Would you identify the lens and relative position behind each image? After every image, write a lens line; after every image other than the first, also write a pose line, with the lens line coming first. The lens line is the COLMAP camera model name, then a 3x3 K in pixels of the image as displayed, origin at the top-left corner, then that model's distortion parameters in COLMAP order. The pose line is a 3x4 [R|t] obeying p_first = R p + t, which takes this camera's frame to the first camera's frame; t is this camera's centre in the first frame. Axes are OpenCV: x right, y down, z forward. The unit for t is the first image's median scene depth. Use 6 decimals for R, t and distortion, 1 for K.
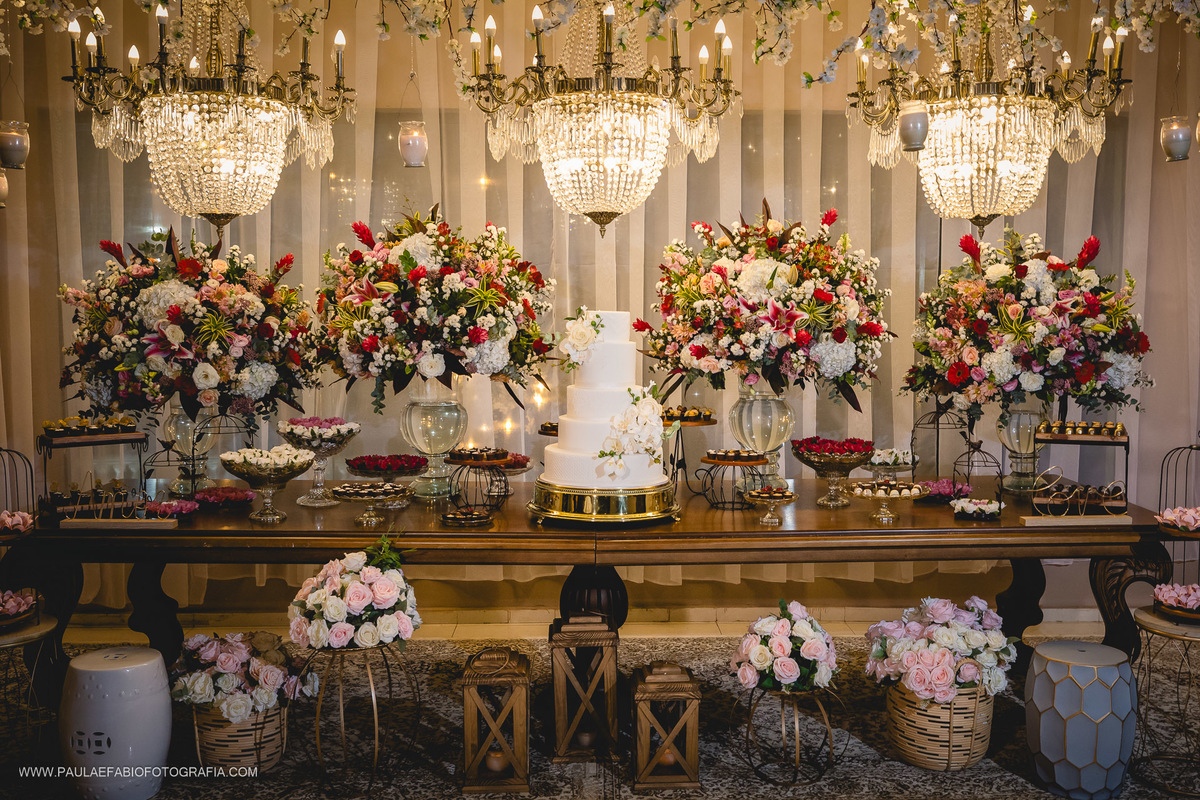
lens RADIAL K [[1183.9, 0, 625.7], [0, 1183.9, 355.1], [0, 0, 1]] dist [-0.006848, 0.000000]
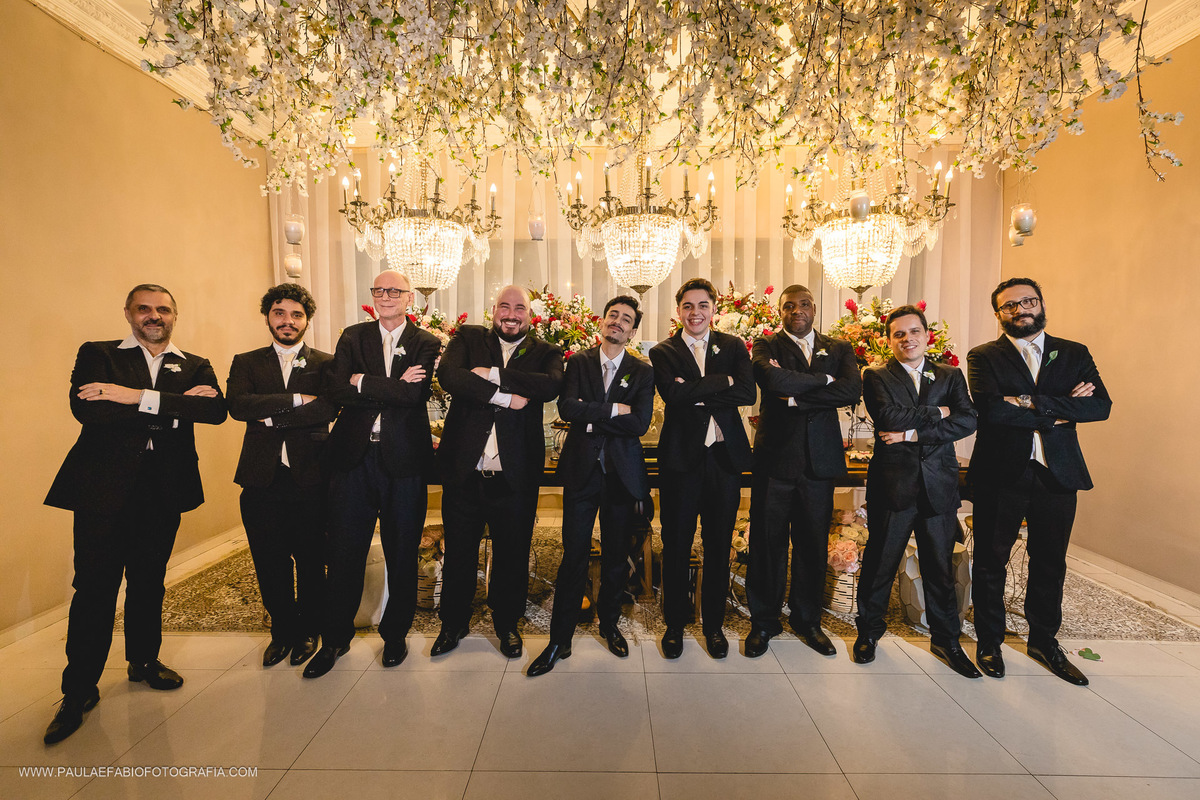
lens RADIAL K [[563.7, 0, 600.0], [0, 563.7, 372.7], [0, 0, 1]] dist [-0.013541, 0.008962]
pose [[0.998413, 0.000207, -0.056322, -0.033216], [-0.001025, 0.999894, -0.014492, 0.020289], [0.056313, 0.014527, 0.998307, 0.164821]]
